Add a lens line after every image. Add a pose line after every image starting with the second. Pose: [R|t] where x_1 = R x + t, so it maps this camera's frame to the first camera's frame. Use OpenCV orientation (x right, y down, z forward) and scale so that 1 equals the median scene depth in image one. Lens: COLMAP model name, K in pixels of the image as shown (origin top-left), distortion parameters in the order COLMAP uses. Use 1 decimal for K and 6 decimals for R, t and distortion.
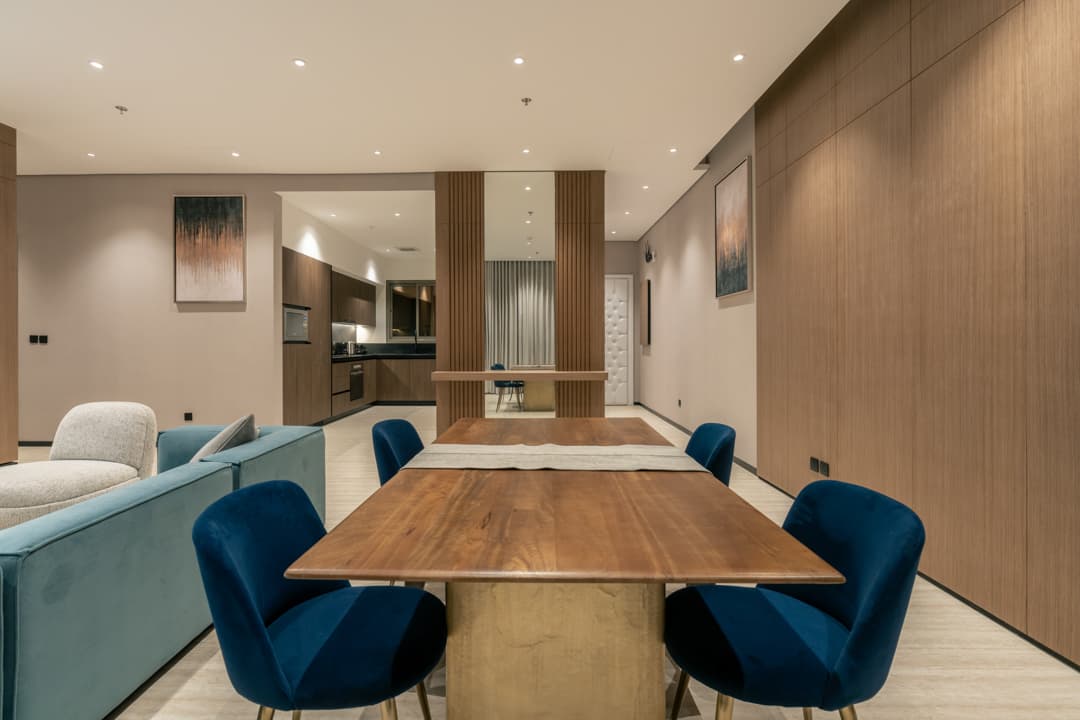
lens RADIAL K [[501.4, 0, 536.5], [0, 501.4, 346.3], [0, 0, 1]] dist [0.001048, 0.000223]
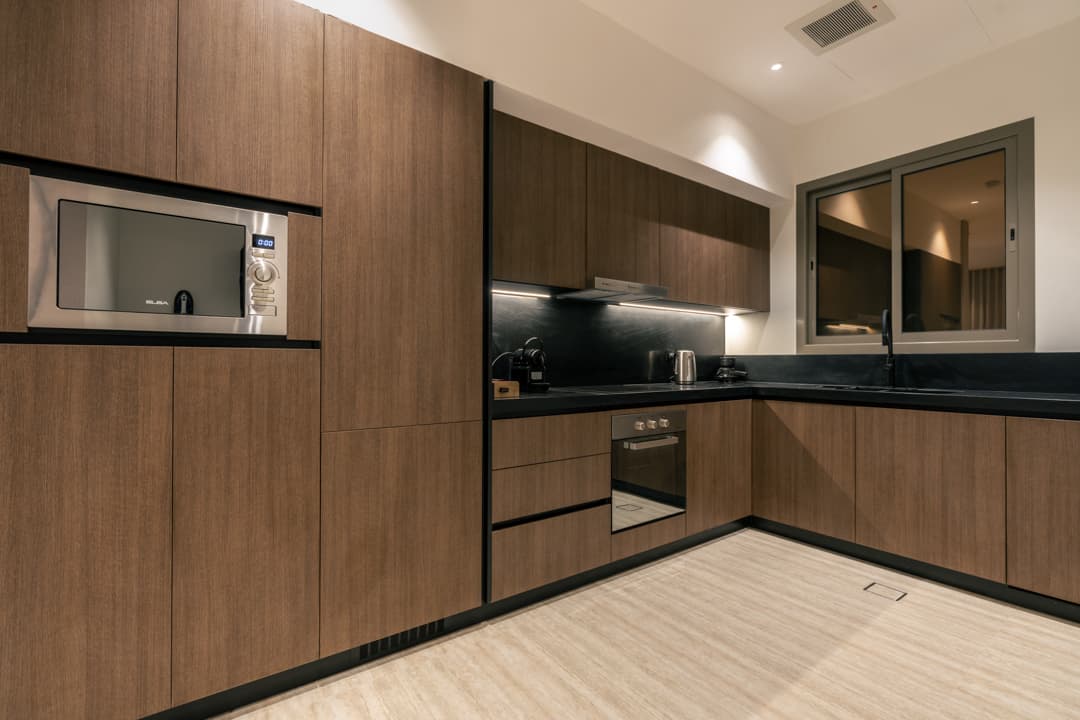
lens RADIAL K [[504.0, 0, 564.1], [0, 504.0, 357.6], [0, 0, 1]] dist [-0.000657, 0.000004]
pose [[0.610439, -0.004754, -0.792049, -0.194036], [-0.007642, 0.999900, -0.011891, 0.002166], [0.792027, 0.013312, 0.610341, 1.093141]]
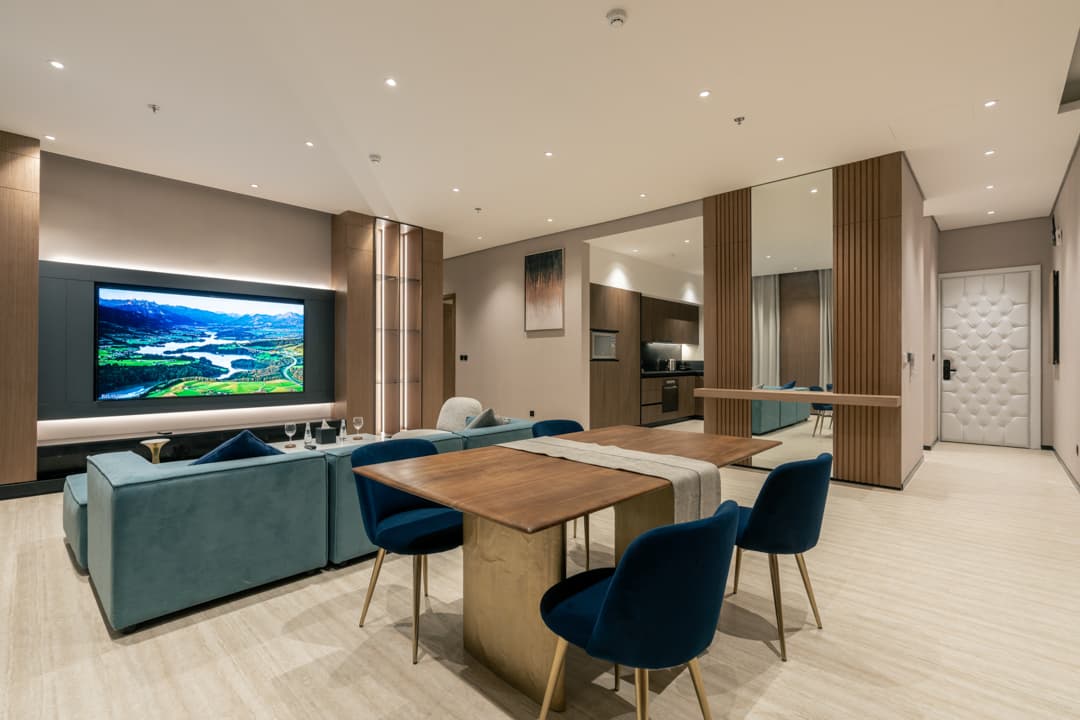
lens RADIAL K [[504.4, 0, 540.0], [0, 504.4, 360.0], [0, 0, 1]] dist [0.001004, 0.000483]
pose [[0.733396, 0.002288, -0.679798, 0.262971], [-0.006510, 0.999972, -0.003658, -0.002374], [0.679770, 0.007108, 0.733391, -0.005710]]
